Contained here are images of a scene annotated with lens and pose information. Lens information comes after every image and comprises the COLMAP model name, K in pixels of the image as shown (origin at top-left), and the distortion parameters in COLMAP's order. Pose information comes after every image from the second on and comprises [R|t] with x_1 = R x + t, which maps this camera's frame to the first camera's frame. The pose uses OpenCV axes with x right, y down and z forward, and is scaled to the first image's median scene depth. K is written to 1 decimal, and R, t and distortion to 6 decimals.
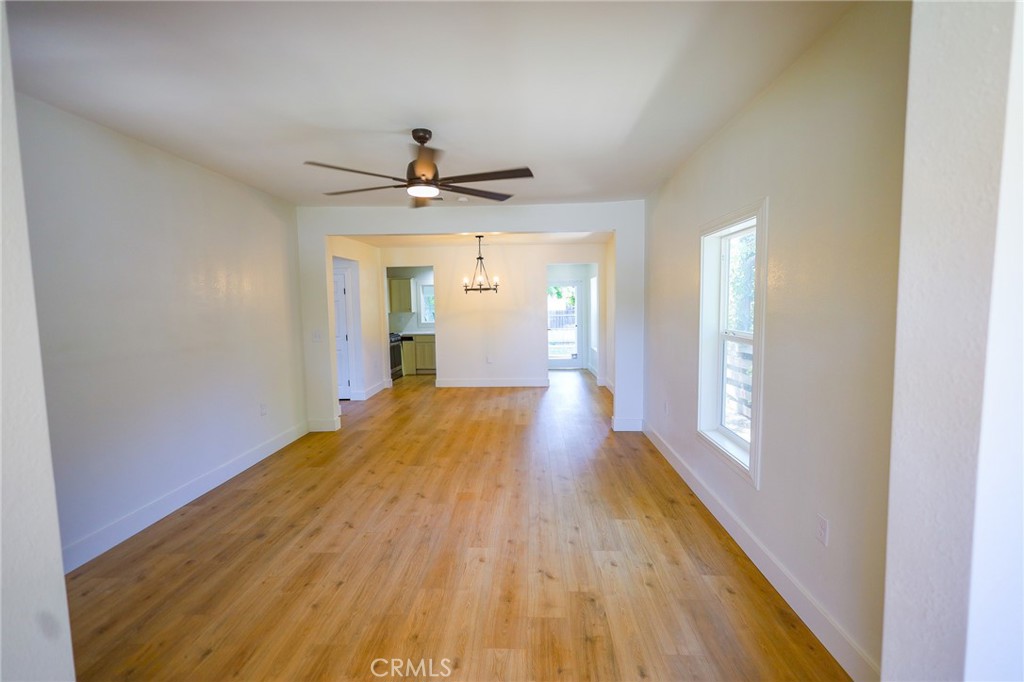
lens RADIAL K [[478.6, 0, 512.1], [0, 478.6, 344.4], [0, 0, 1]] dist [-0.002886, -0.000231]
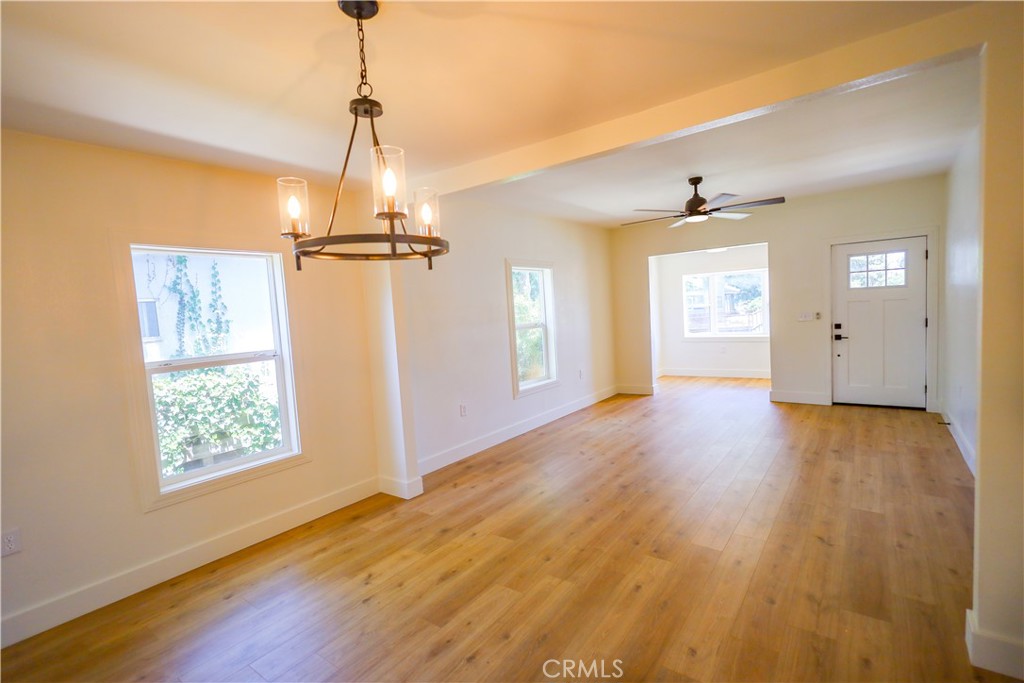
lens RADIAL K [[478.6, 0, 512.1], [0, 478.6, 344.9], [0, 0, 1]] dist [-0.002886, -0.000231]
pose [[-0.822996, 0.022609, 0.567597, -0.391096], [0.122286, 0.982831, 0.138161, -0.151038], [-0.554728, 0.183115, -0.811631, 1.854746]]
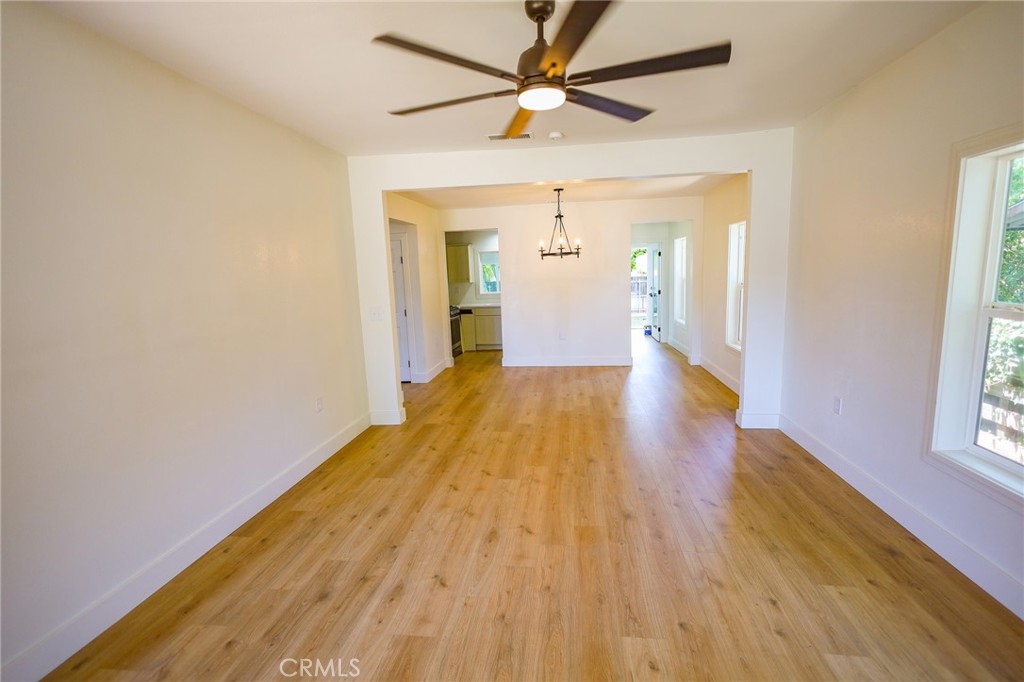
lens RADIAL K [[478.6, 0, 512.1], [0, 478.6, 344.4], [0, 0, 1]] dist [-0.002886, -0.000231]
pose [[0.996081, -0.006934, -0.088170, -0.123105], [0.012754, 0.997763, 0.065616, -0.020015], [0.087518, -0.066483, 0.993942, 0.231605]]
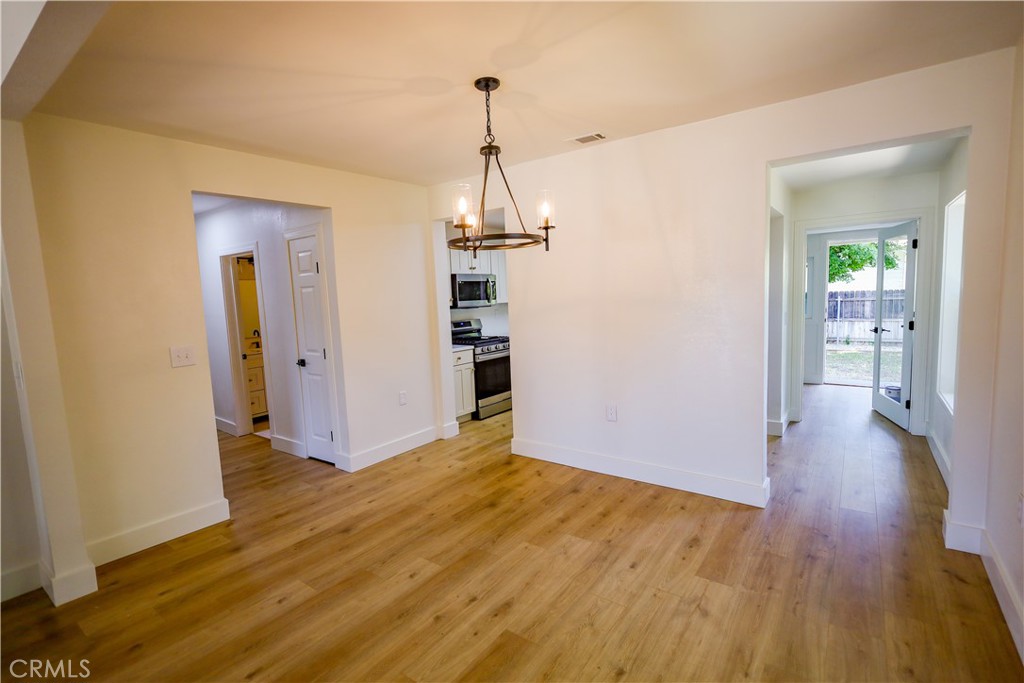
lens RADIAL K [[478.6, 0, 512.1], [0, 478.6, 344.9], [0, 0, 1]] dist [-0.002886, -0.000231]
pose [[0.828772, 0.042048, -0.558005, 0.225503], [-0.021302, 0.998821, 0.043626, -0.090675], [0.559181, -0.024270, 0.828690, 1.156230]]
